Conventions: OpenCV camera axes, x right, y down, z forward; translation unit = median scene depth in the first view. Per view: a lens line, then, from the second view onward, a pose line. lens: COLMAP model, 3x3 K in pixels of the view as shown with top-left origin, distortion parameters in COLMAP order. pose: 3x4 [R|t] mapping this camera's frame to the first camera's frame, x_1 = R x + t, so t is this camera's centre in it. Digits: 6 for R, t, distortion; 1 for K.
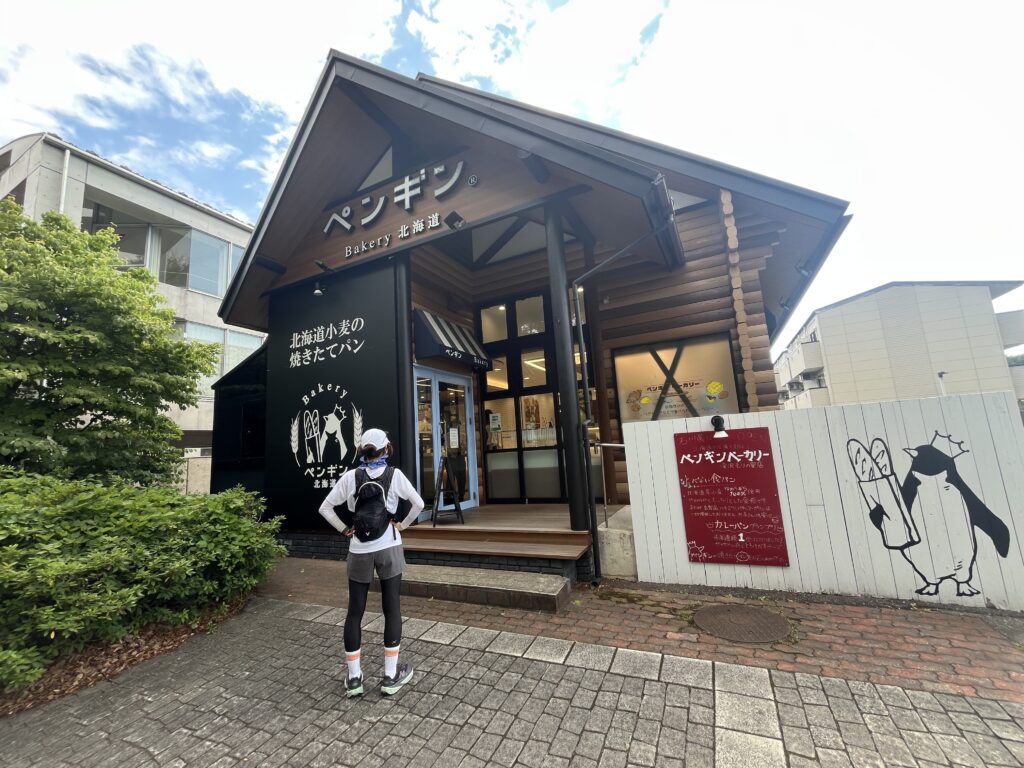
lens RADIAL K [[412.5, 0, 511.7], [0, 412.5, 386.4], [0, 0, 1]] dist [-0.001409, -0.000284]
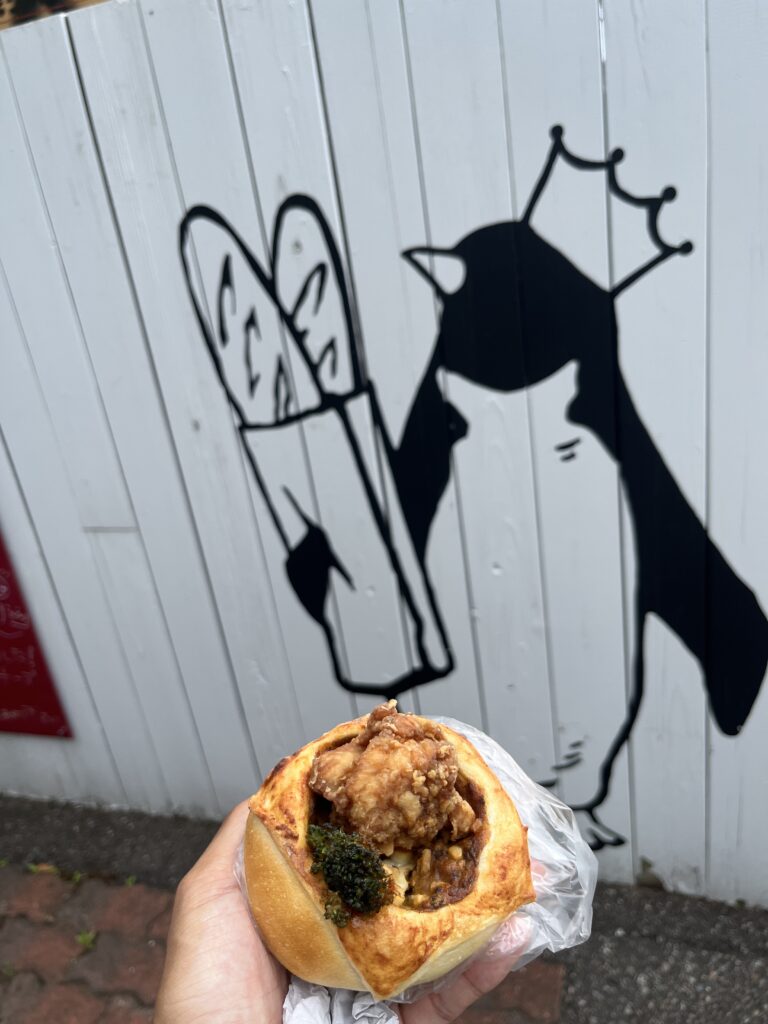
lens RADIAL K [[838.0, 0, 384.4], [0, 838.0, 511.3], [0, 0, 1]] dist [-0.007468, -0.002199]
pose [[0.727208, -0.310719, 0.612064, 0.690094], [-0.008346, 0.887611, 0.460518, 0.085533], [-0.686367, -0.340000, 0.642884, 0.737282]]
